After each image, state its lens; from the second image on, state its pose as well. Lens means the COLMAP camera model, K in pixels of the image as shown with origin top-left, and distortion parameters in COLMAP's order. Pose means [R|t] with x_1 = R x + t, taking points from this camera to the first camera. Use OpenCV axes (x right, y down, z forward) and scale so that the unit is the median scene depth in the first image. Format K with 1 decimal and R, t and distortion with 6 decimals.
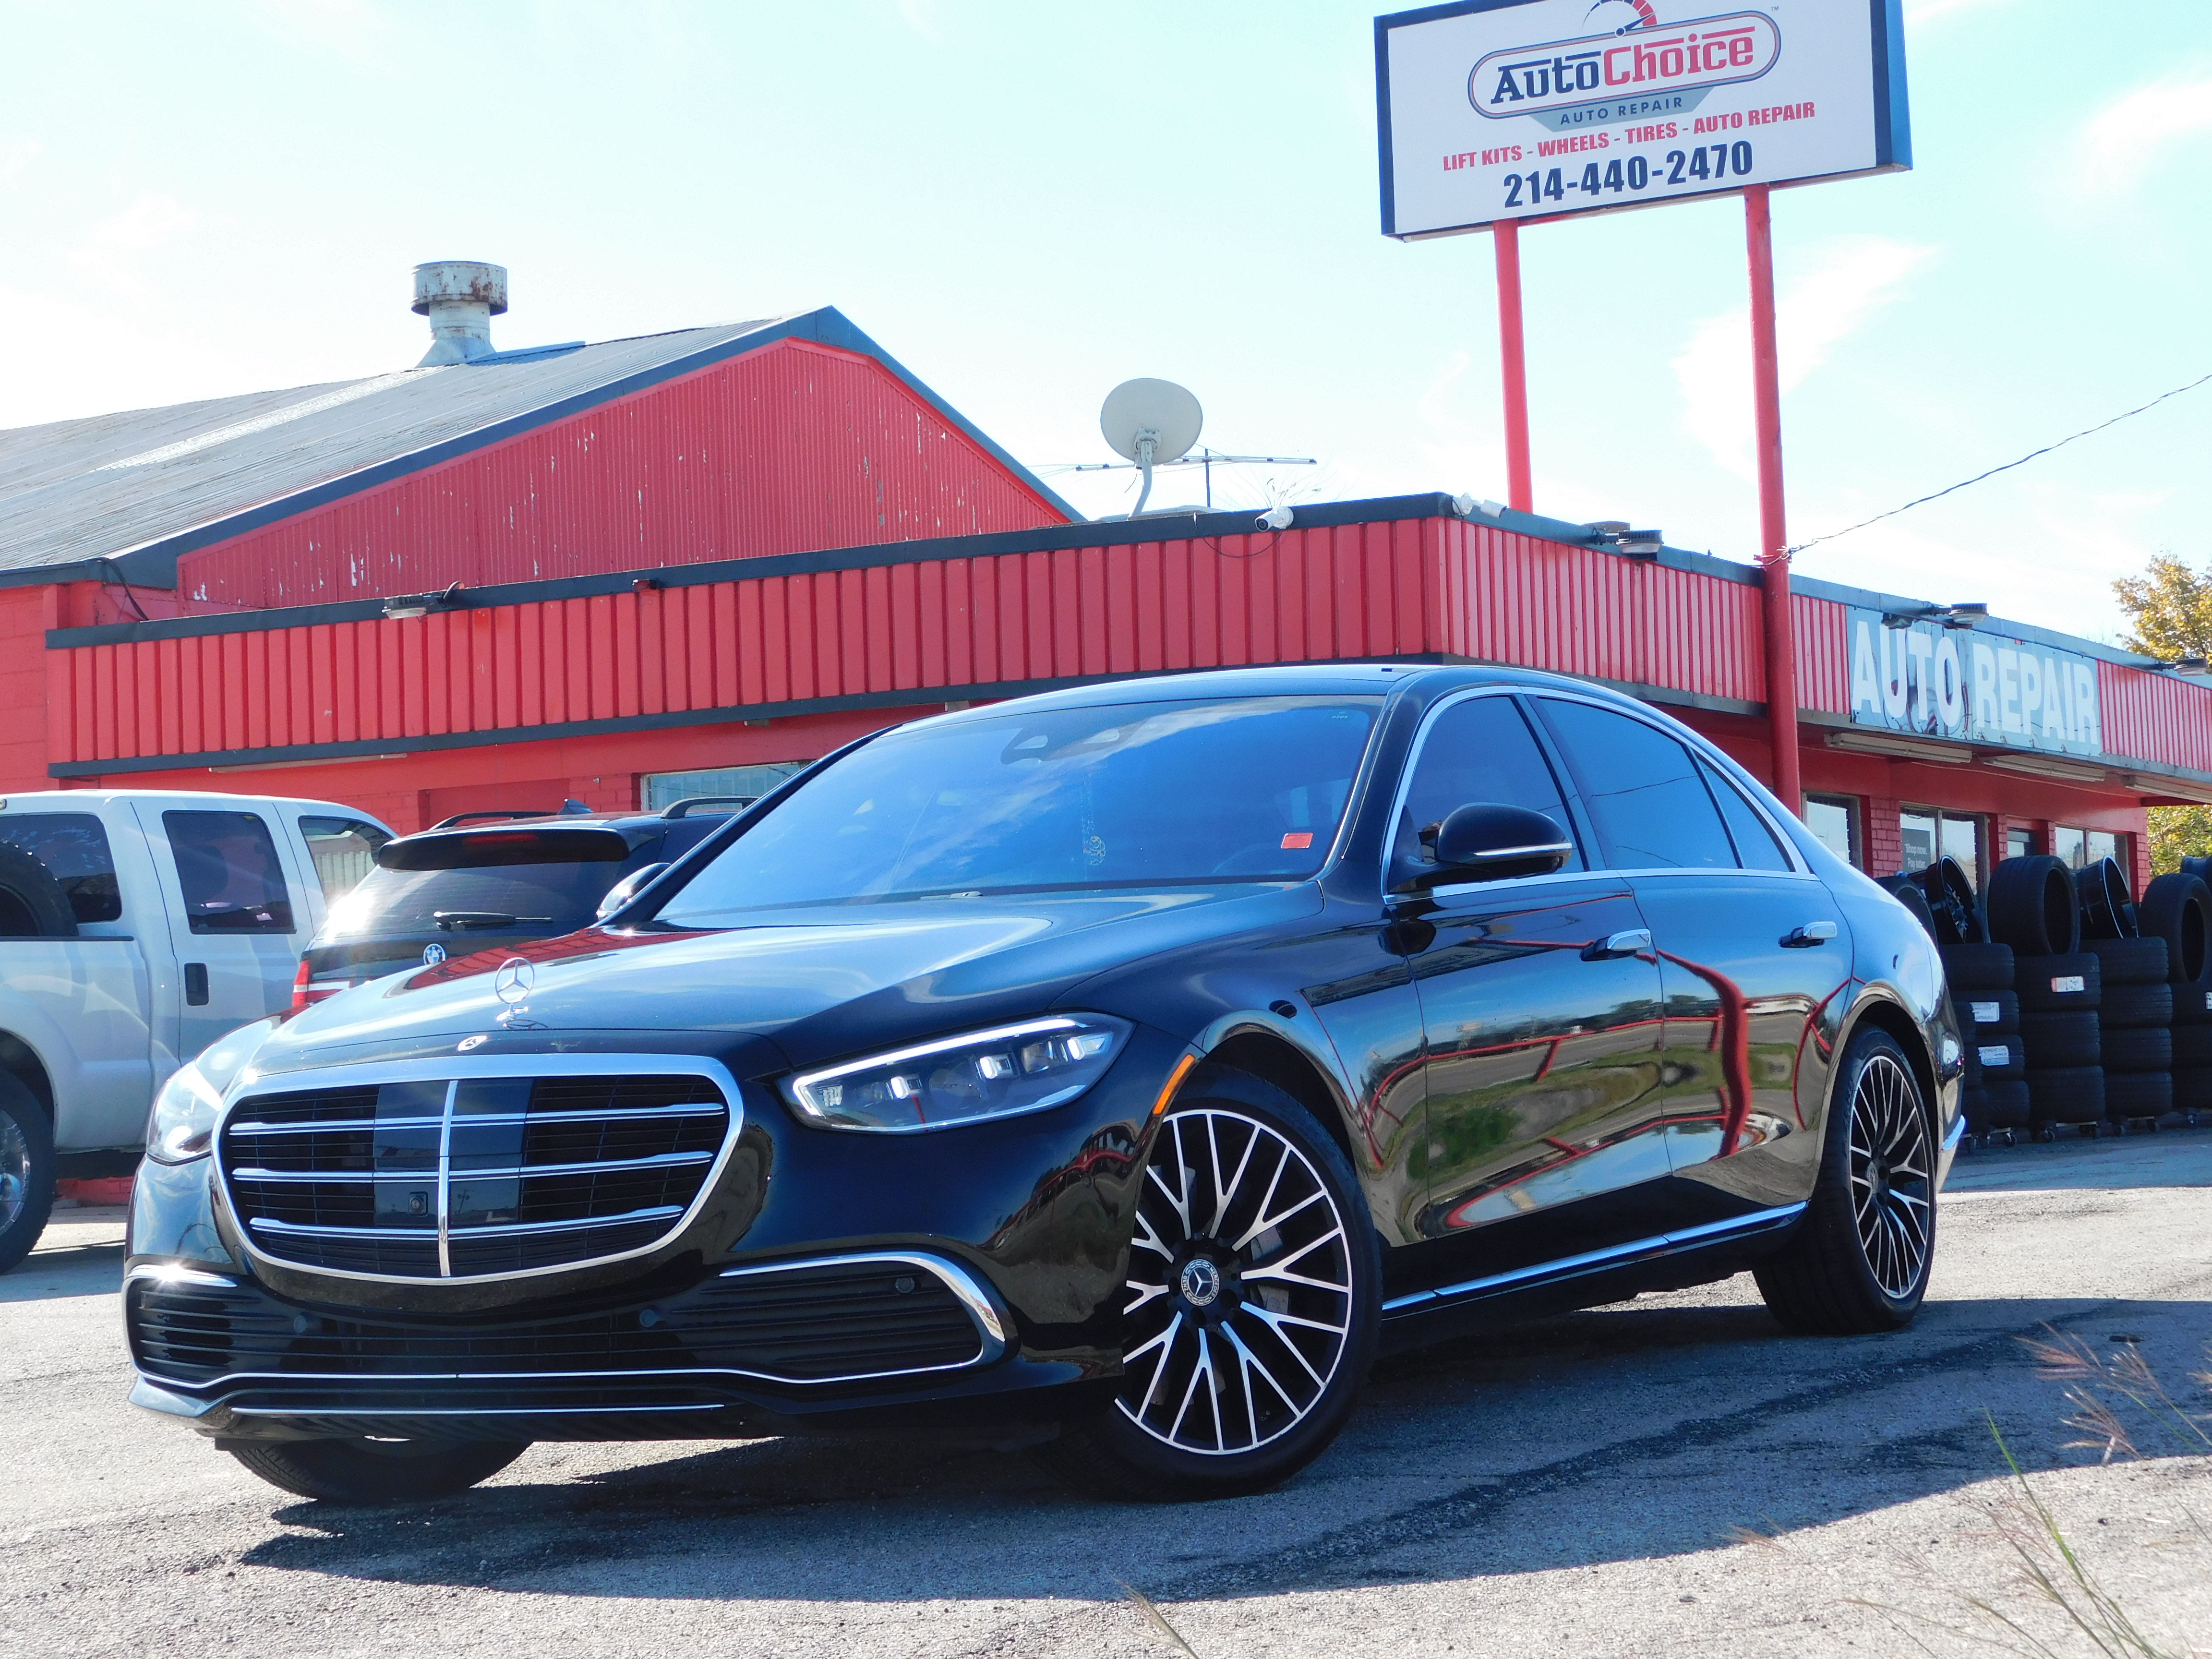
lens RADIAL K [[4745.5, 0, 1384.1], [0, 4745.5, 701.8], [0, 0, 1]] dist [0.079340, -0.471656]
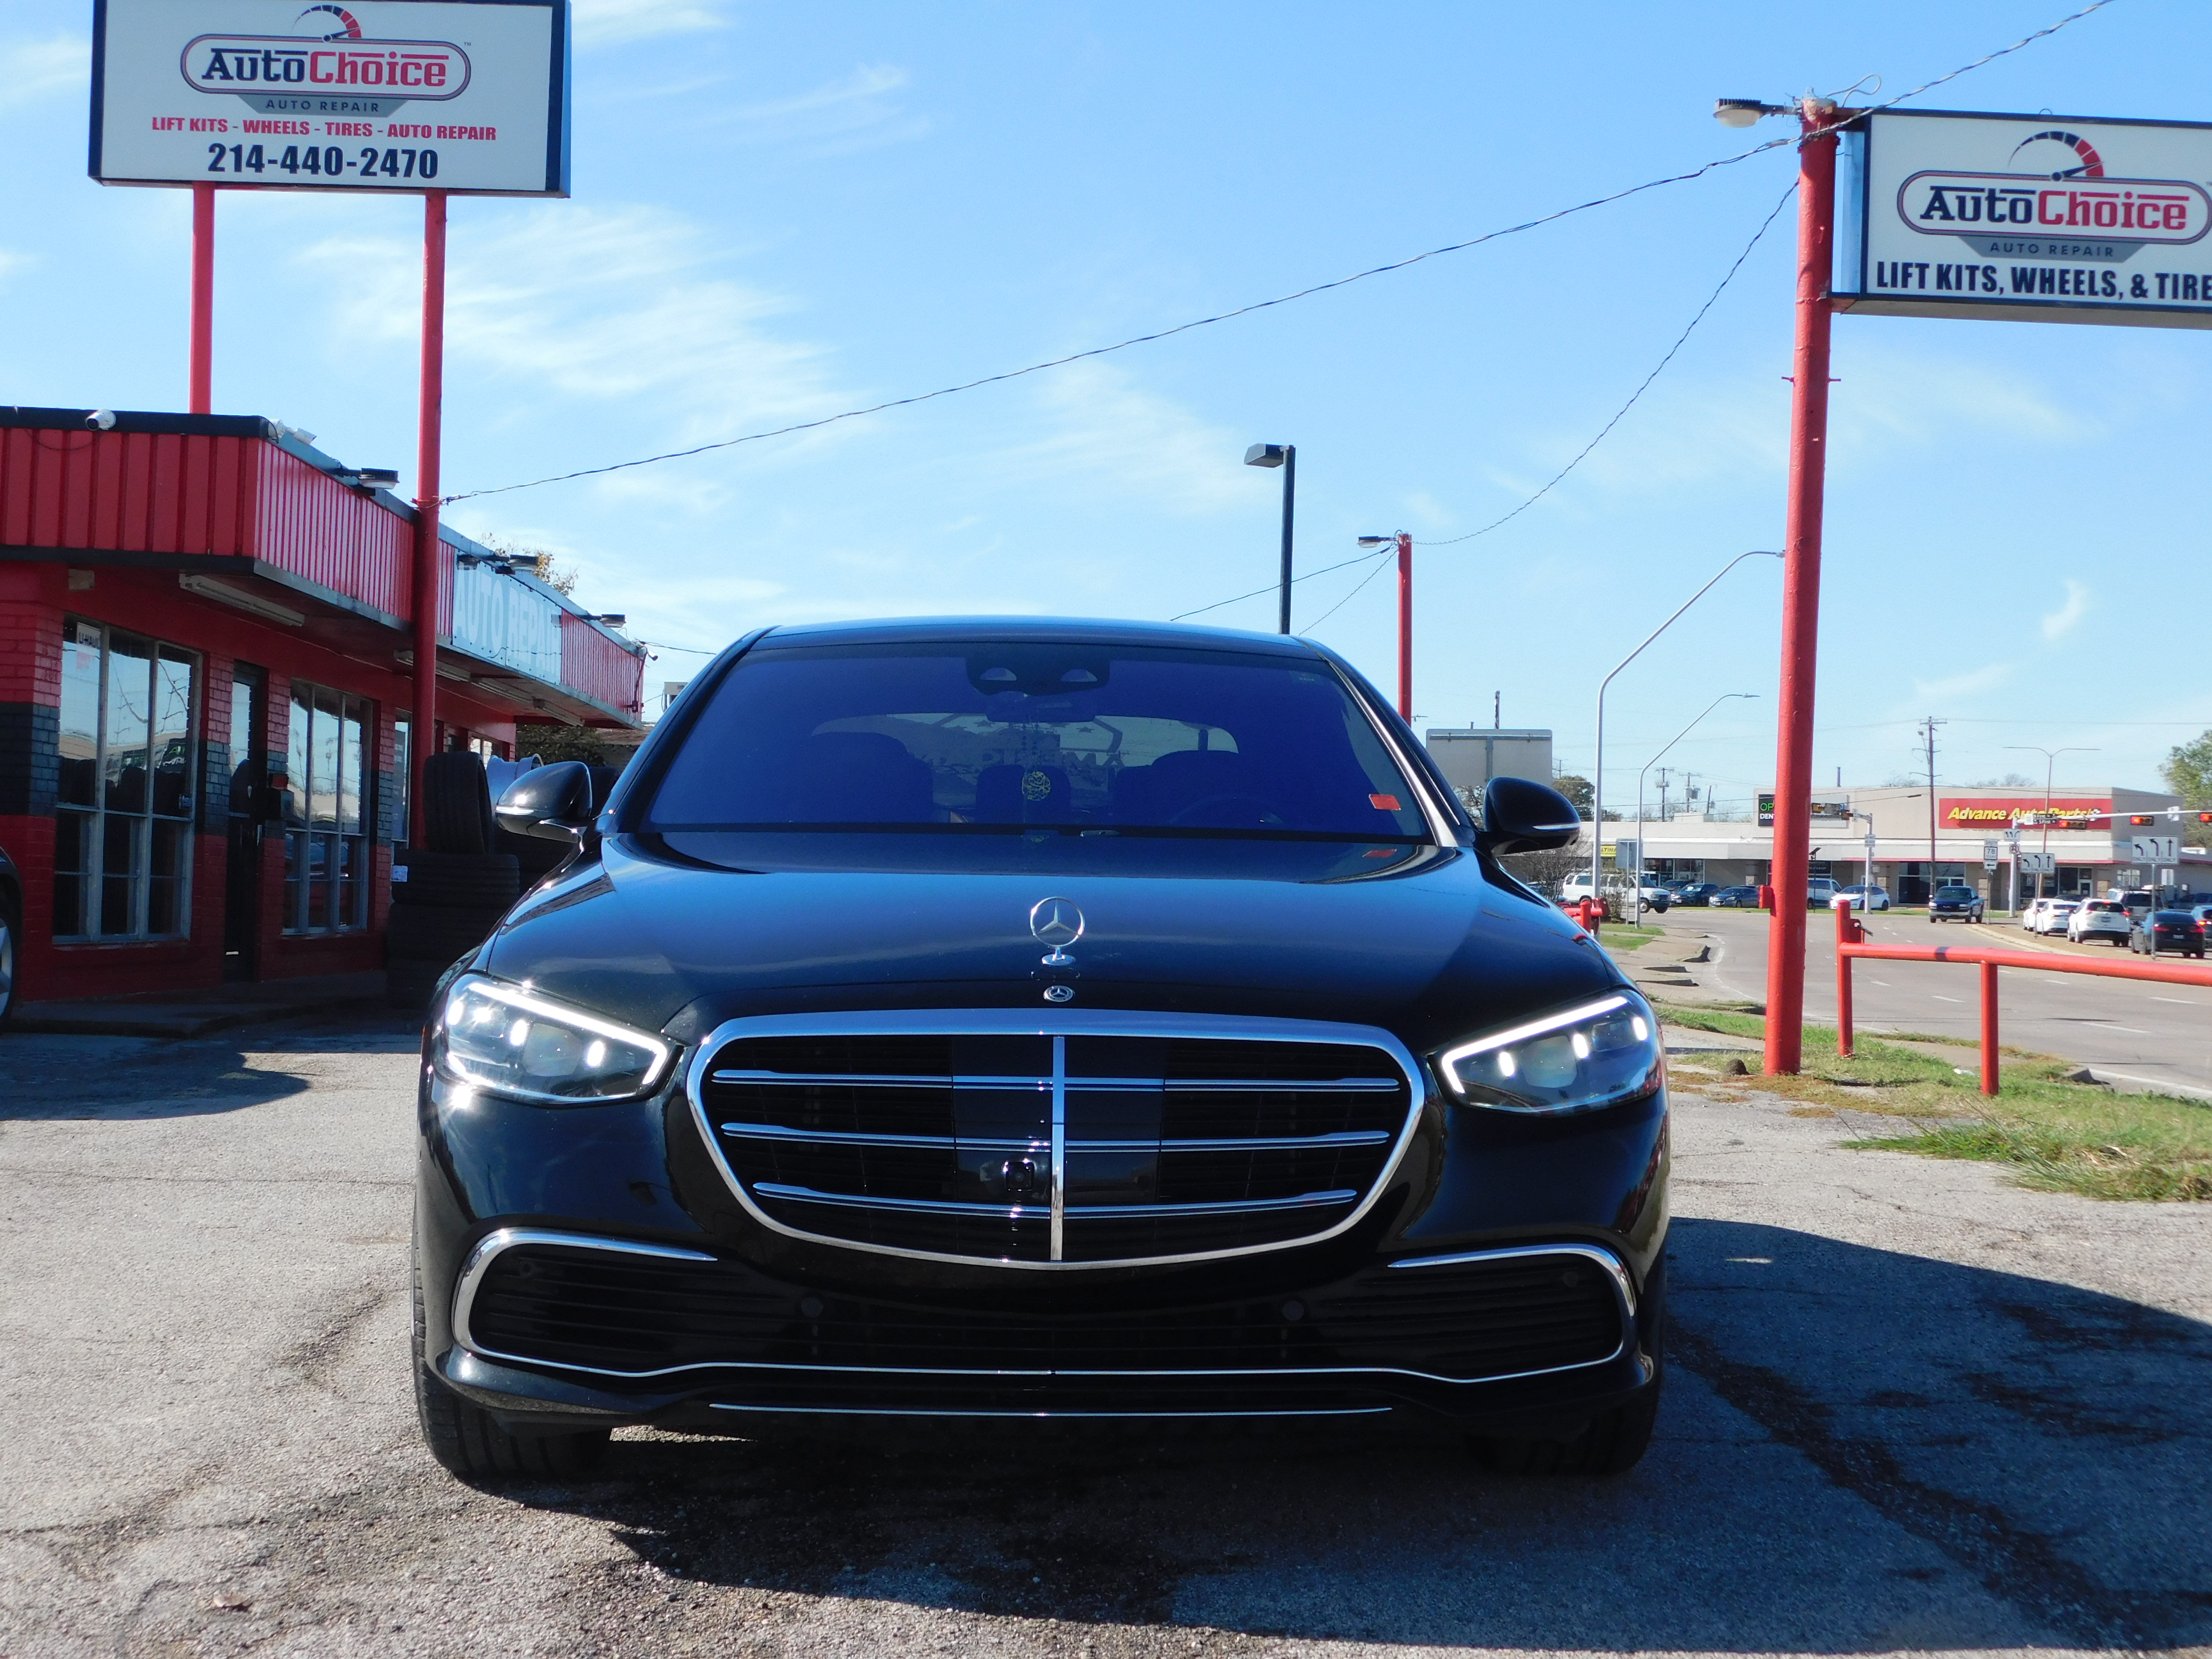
lens RADIAL K [[3357.4, 0, 1337.6], [0, 3357.4, 825.1], [0, 0, 1]] dist [-0.011651, 0.018570]
pose [[0.843767, 0.068374, 0.532336, -0.180585], [-0.096571, 0.995005, 0.025267, 0.007538], [-0.527950, -0.072728, 0.846156, 0.168722]]
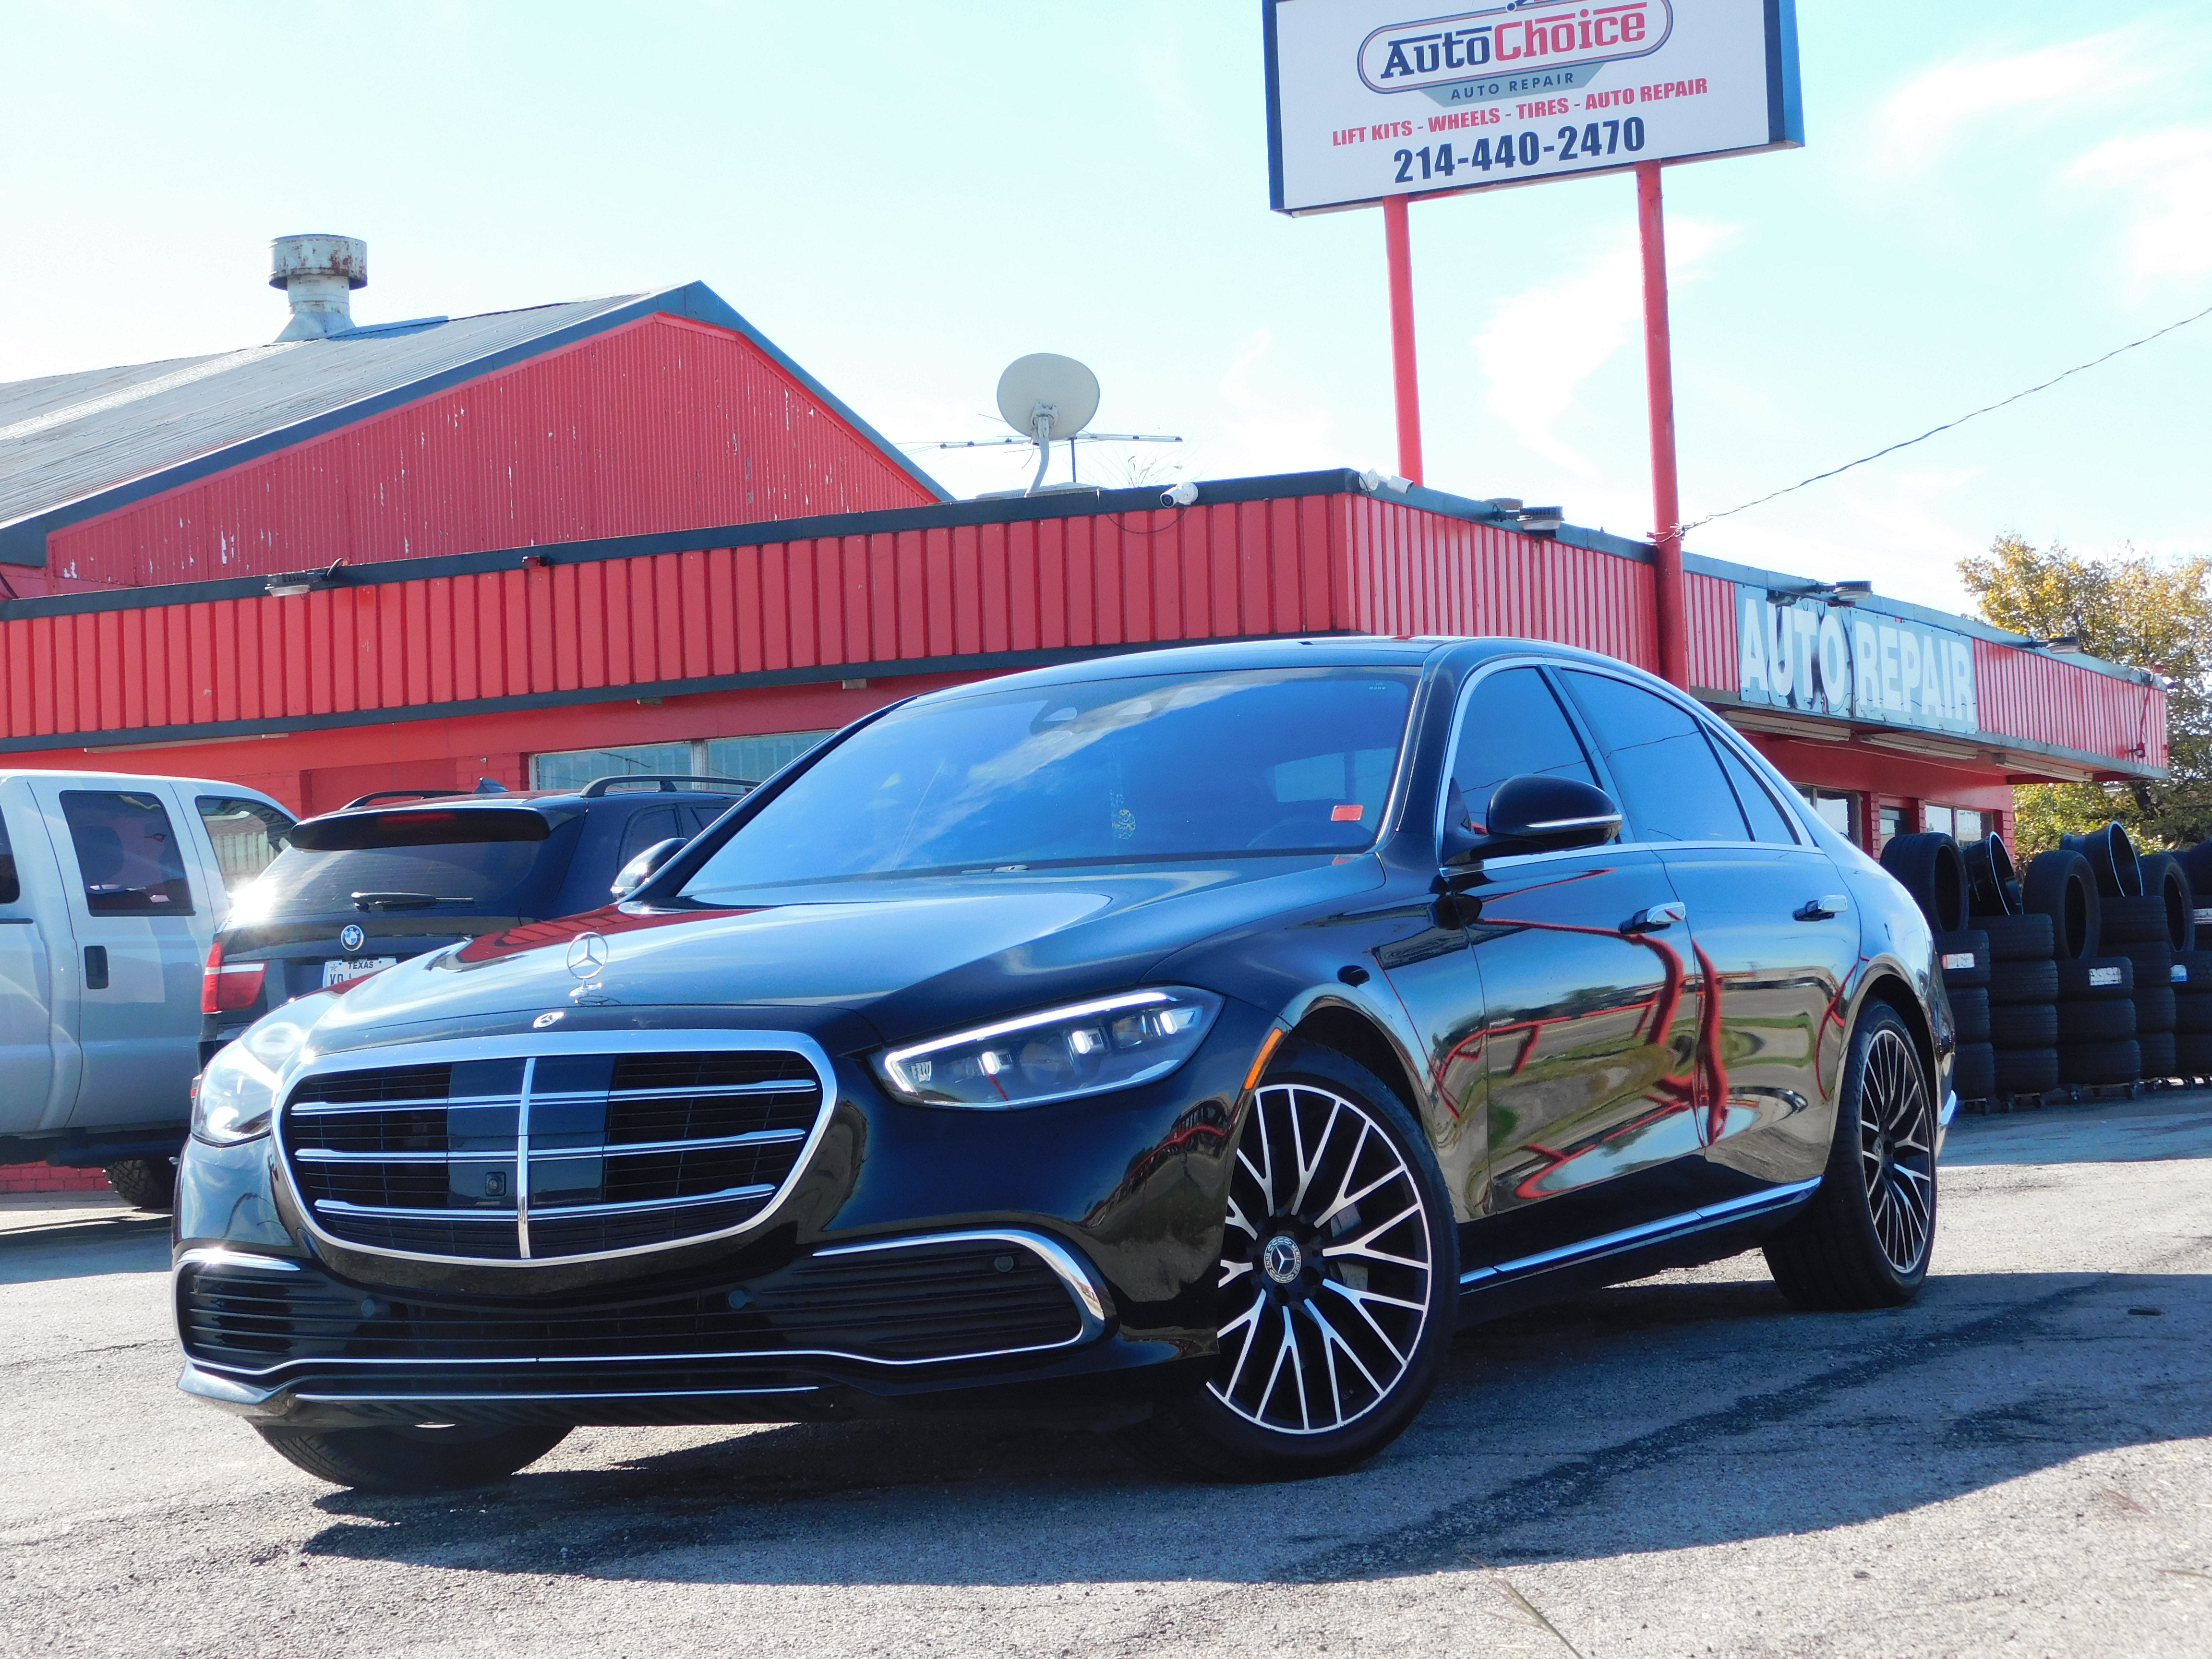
lens RADIAL K [[4745.5, 0, 1384.1], [0, 4745.5, 701.8], [0, 0, 1]] dist [0.079340, -0.471656]
pose [[0.998971, -0.001338, 0.045331, -0.024125], [0.001177, 0.999993, 0.003571, 0.001178], [-0.045335, -0.003514, 0.998966, 0.005962]]
